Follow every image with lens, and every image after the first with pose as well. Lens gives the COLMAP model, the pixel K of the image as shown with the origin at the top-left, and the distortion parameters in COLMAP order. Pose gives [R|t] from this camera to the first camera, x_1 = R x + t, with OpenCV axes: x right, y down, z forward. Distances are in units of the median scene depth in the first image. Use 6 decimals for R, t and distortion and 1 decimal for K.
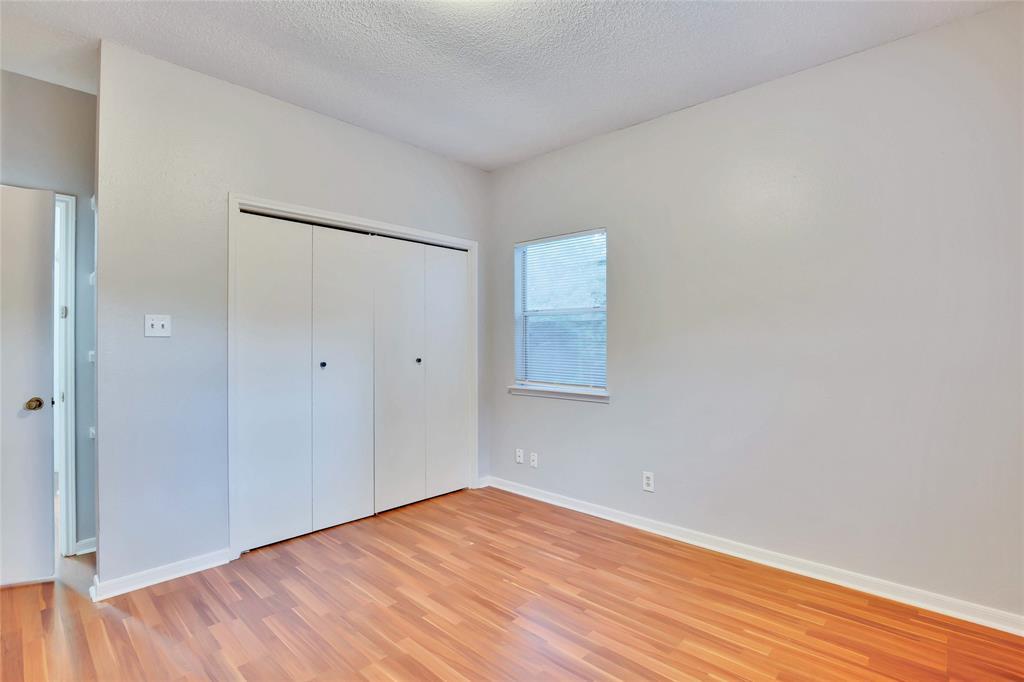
lens RADIAL K [[482.9, 0, 500.1], [0, 482.9, 342.0], [0, 0, 1]] dist [-0.033159, 0.006725]
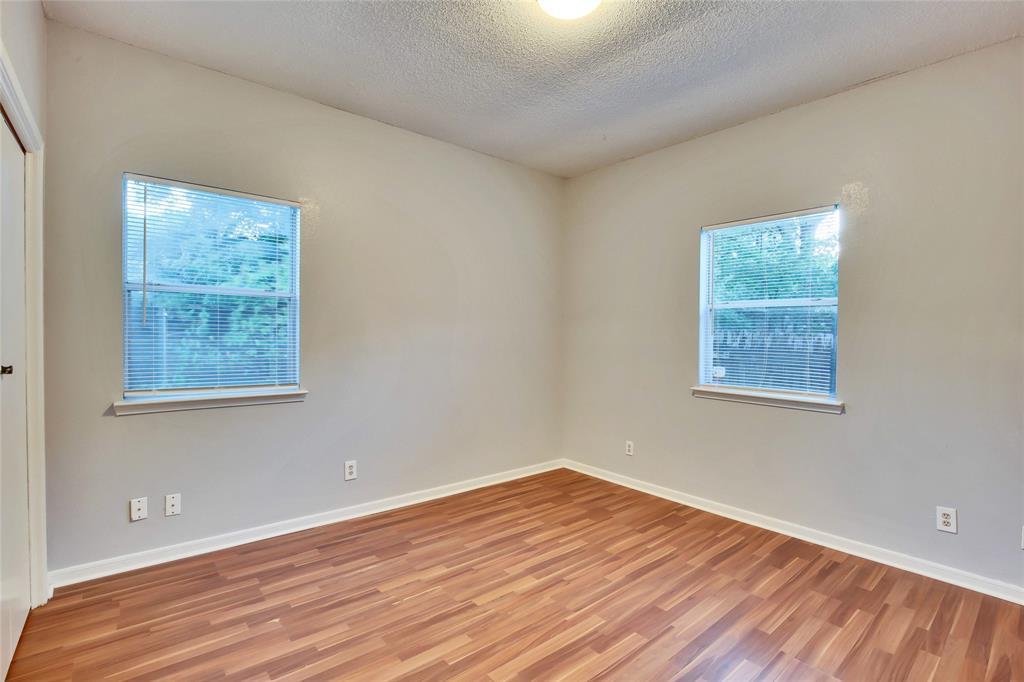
lens RADIAL K [[482.9, 0, 517.2], [0, 482.9, 358.3], [0, 0, 1]] dist [-0.033159, 0.006725]
pose [[0.098756, -0.050787, 0.993815, -0.743798], [-0.016620, 0.998473, 0.052677, -0.007155], [-0.994973, -0.021719, 0.097761, 0.628678]]
